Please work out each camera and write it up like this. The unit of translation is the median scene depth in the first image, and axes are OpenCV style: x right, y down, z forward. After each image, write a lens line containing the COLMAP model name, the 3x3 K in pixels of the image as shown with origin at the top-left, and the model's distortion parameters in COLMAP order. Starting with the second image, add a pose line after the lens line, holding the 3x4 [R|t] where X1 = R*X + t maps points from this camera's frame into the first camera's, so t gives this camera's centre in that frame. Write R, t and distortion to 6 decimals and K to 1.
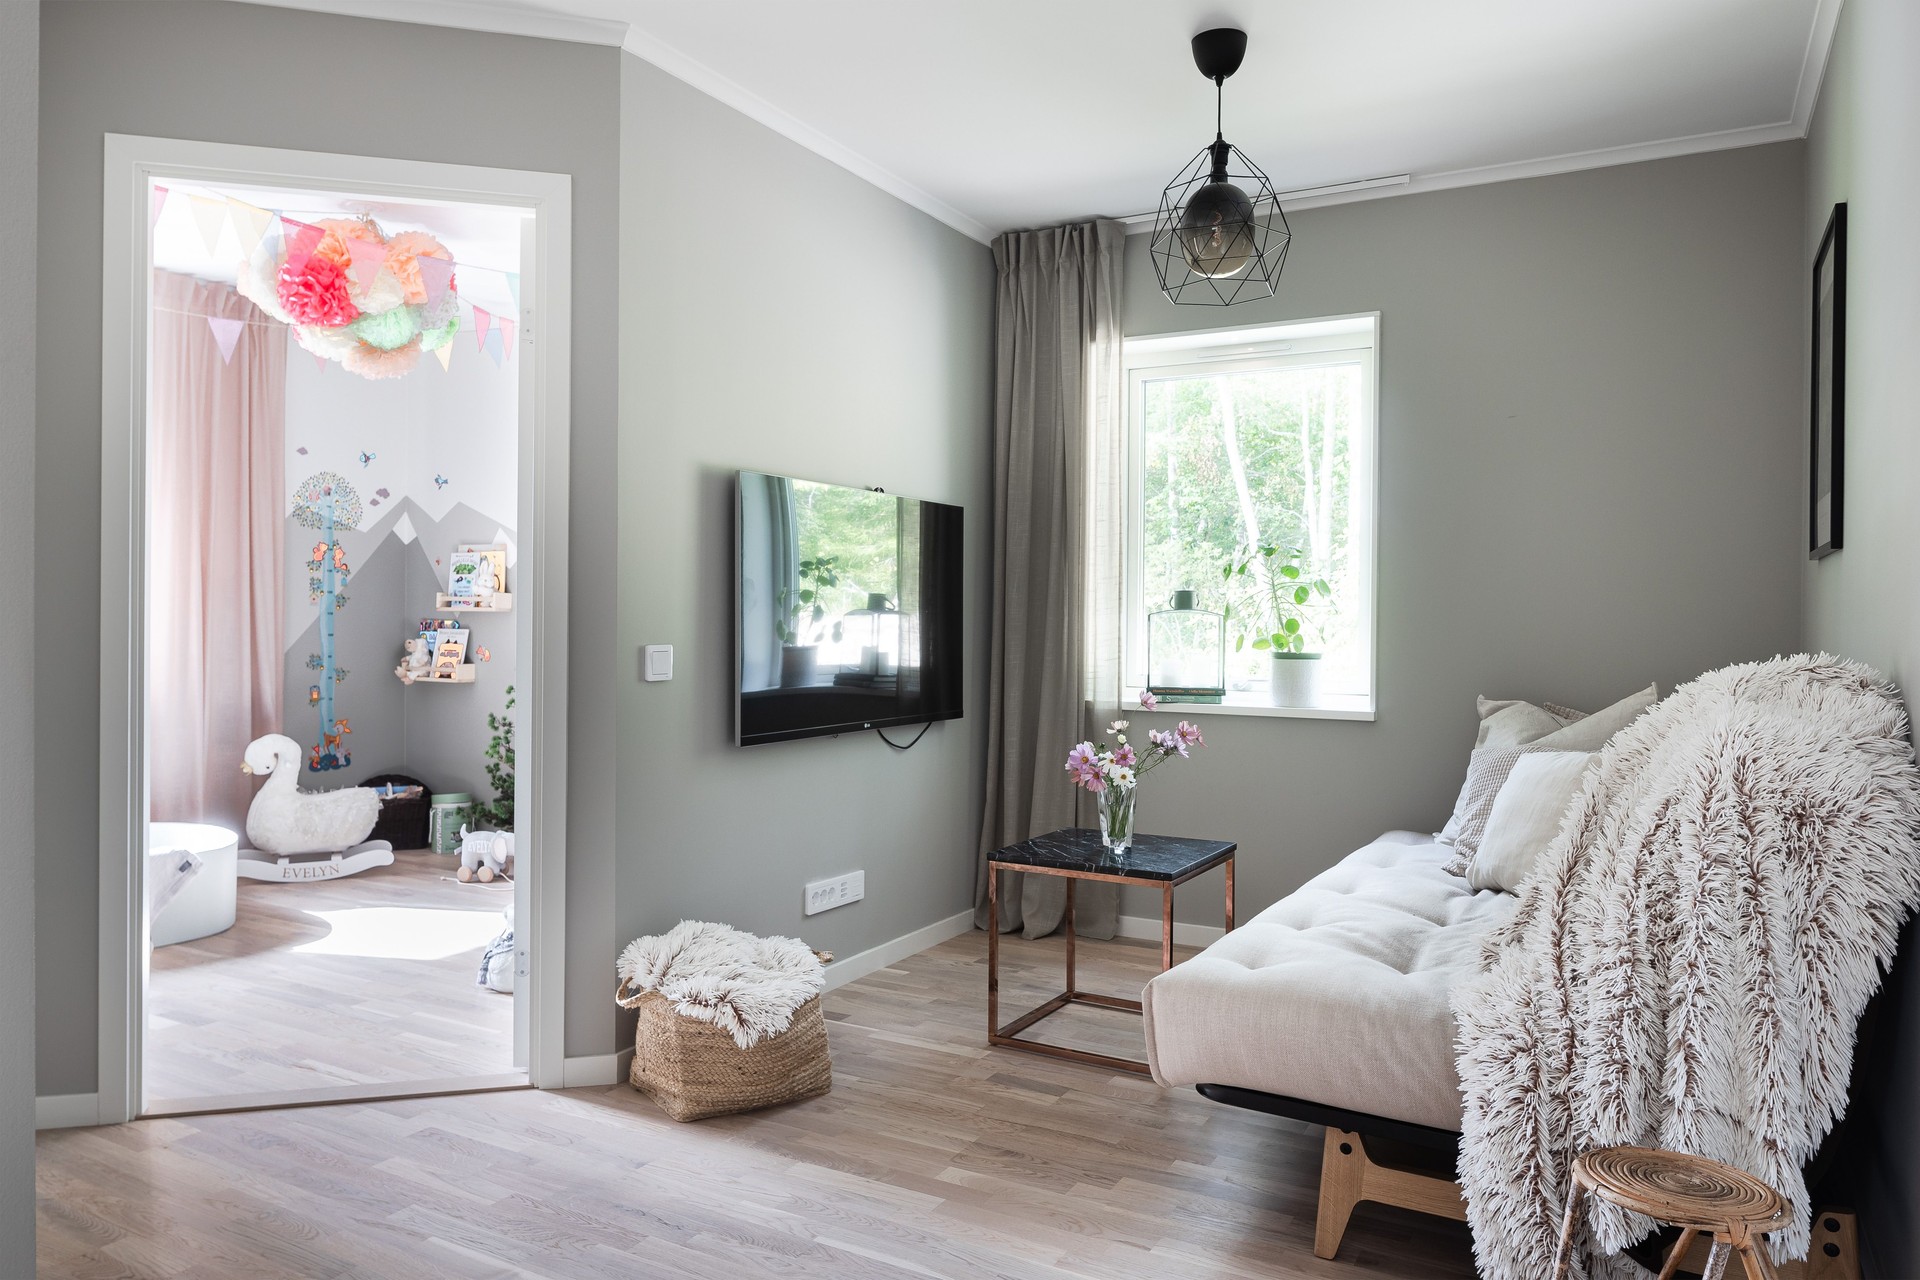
lens RADIAL K [[1326.0, 0, 955.5], [0, 1326.0, 627.0], [0, 0, 1]] dist [-0.019890, -0.000657]
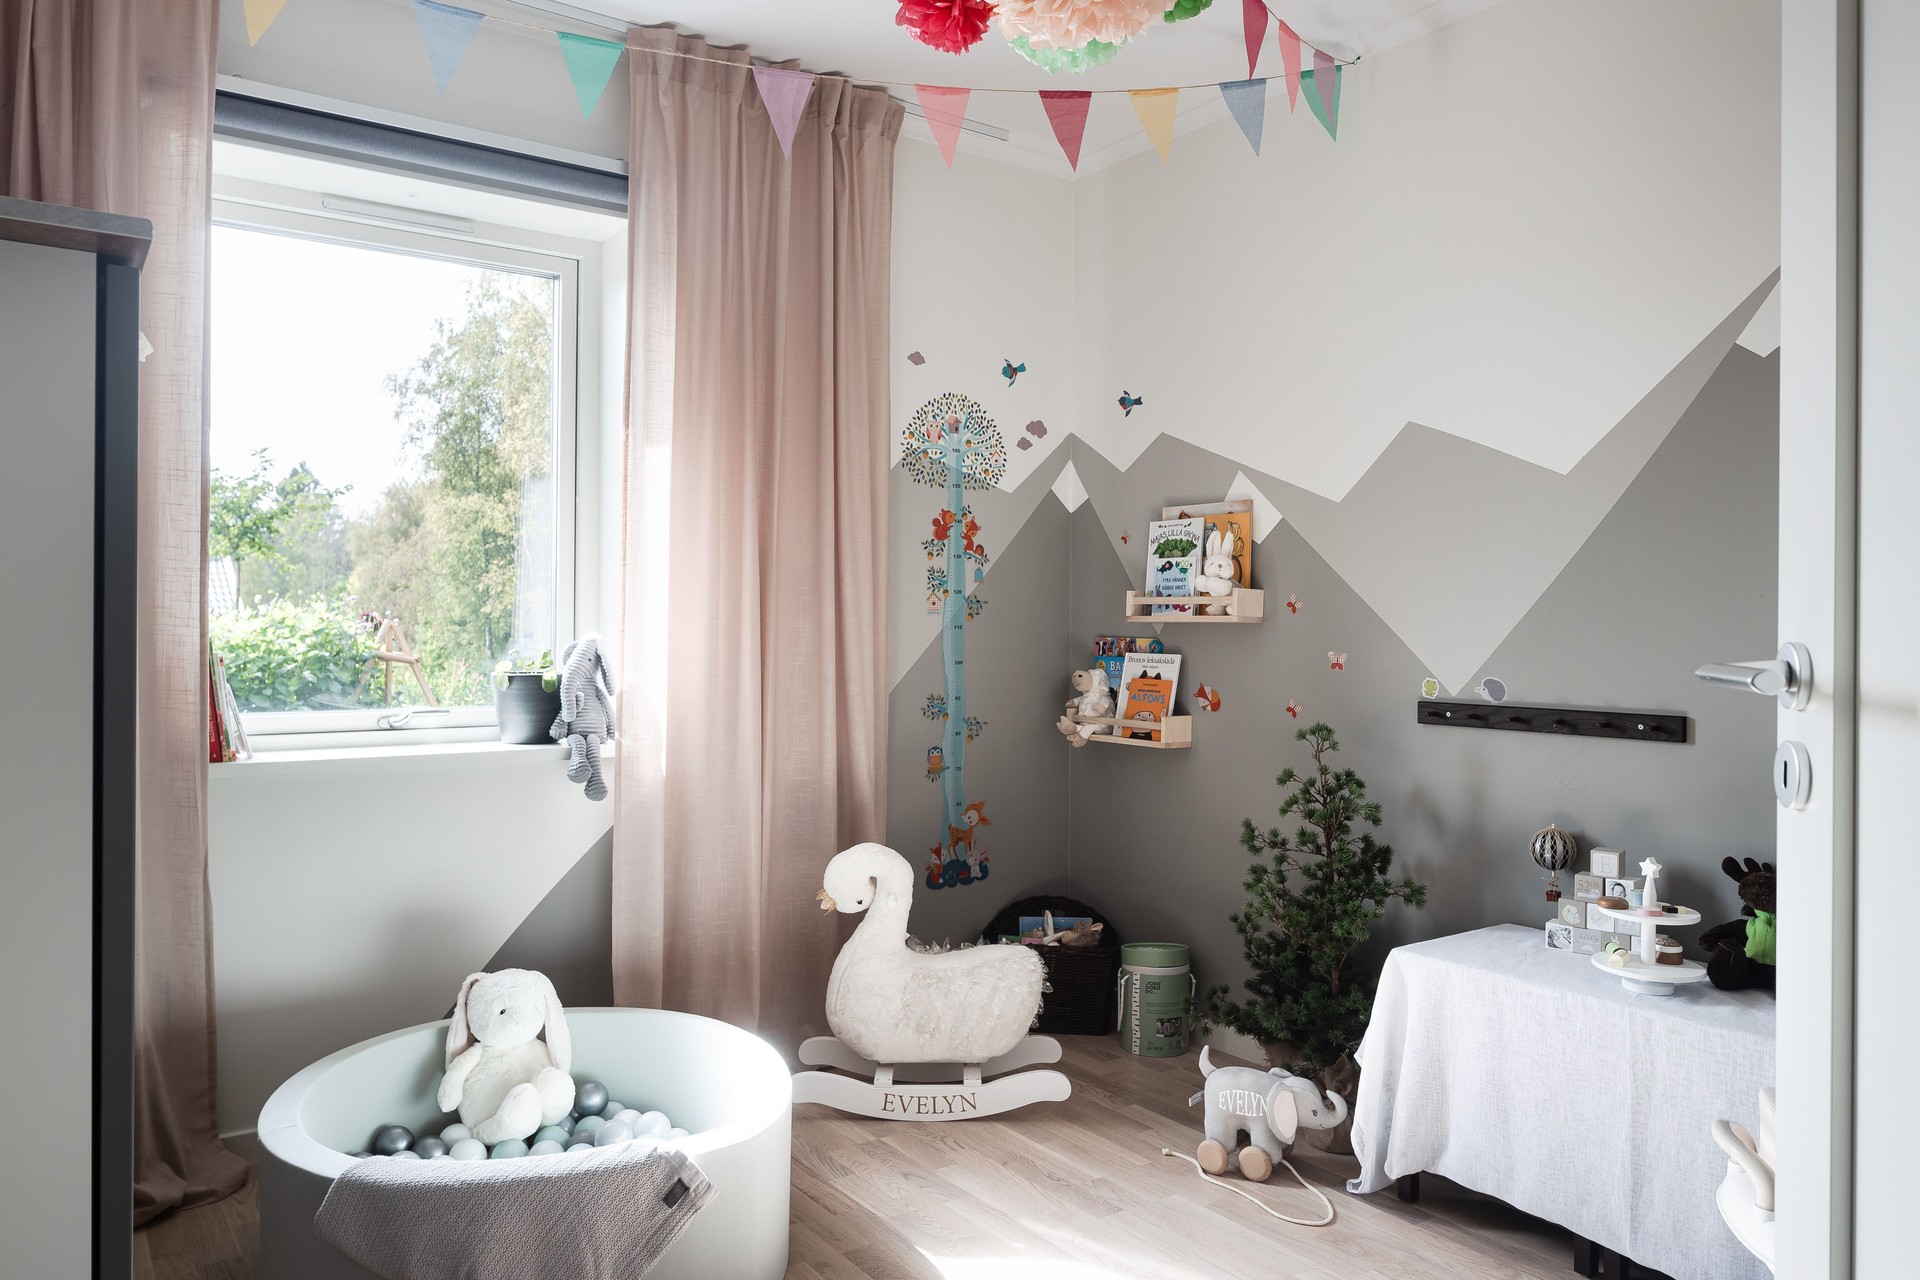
lens RADIAL K [[1326.0, 0, 955.5], [0, 1326.0, 627.0], [0, 0, 1]] dist [-0.019890, -0.000657]
pose [[0.907664, -0.003706, -0.419680, -0.221137], [0.000012, 0.999961, -0.008806, -0.005050], [0.419697, 0.007988, 0.907629, 0.450666]]
